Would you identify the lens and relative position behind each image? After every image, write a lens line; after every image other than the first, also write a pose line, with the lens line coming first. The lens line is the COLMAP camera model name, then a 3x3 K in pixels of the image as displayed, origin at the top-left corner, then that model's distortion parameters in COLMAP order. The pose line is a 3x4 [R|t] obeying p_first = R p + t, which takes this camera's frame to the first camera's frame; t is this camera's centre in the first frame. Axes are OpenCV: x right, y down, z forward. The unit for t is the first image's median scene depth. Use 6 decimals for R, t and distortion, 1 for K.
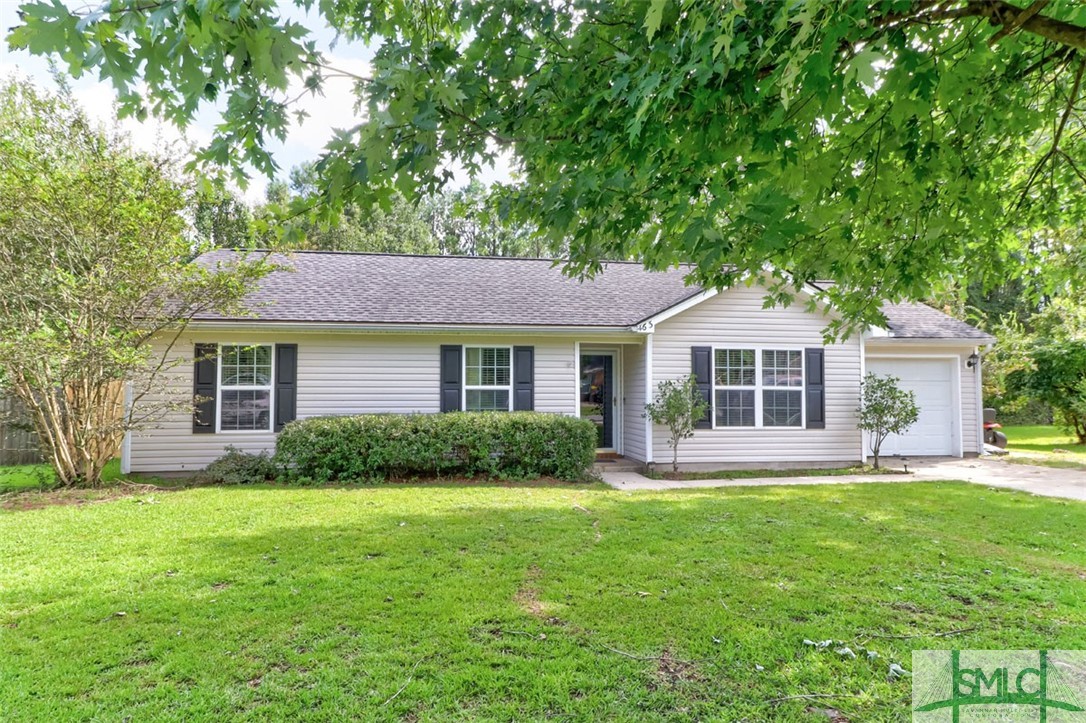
lens RADIAL K [[563.7, 0, 543.6], [0, 563.7, 362.5], [0, 0, 1]] dist [0.011793, 0.000785]
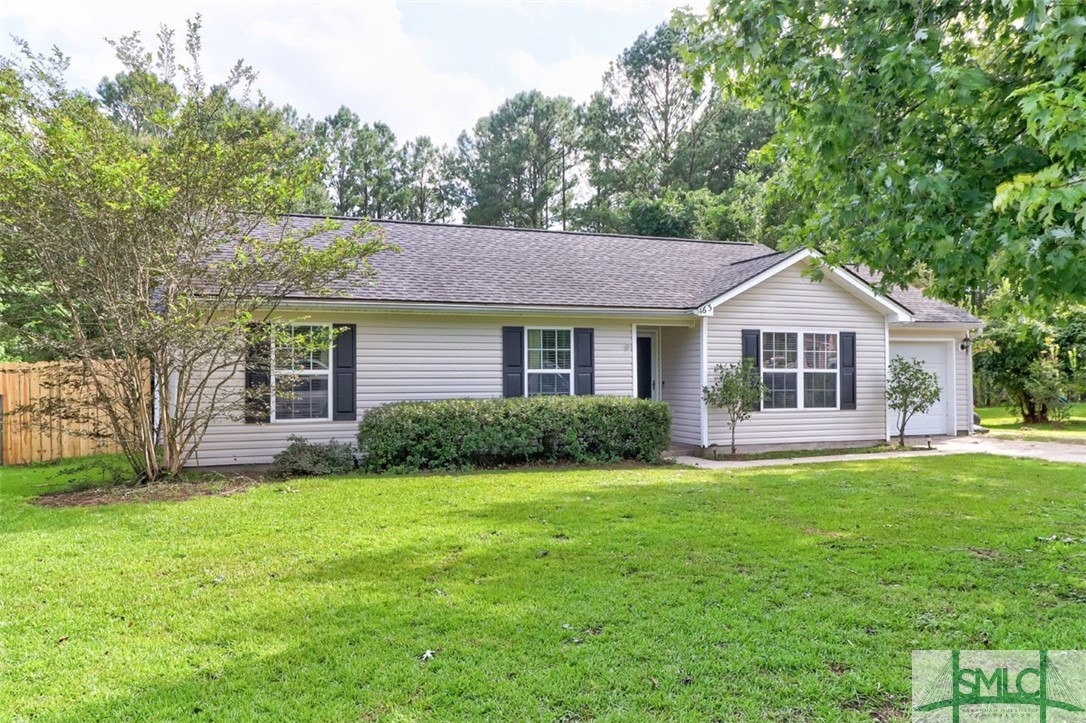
lens RADIAL K [[689.9, 0, 542.3], [0, 689.9, 361.2], [0, 0, 1]] dist [0.008947, -0.000113]
pose [[0.983044, -0.001142, 0.183365, -0.319706], [-0.004366, 0.999551, 0.029634, -0.007001], [-0.183317, -0.029932, 0.982598, -0.147047]]
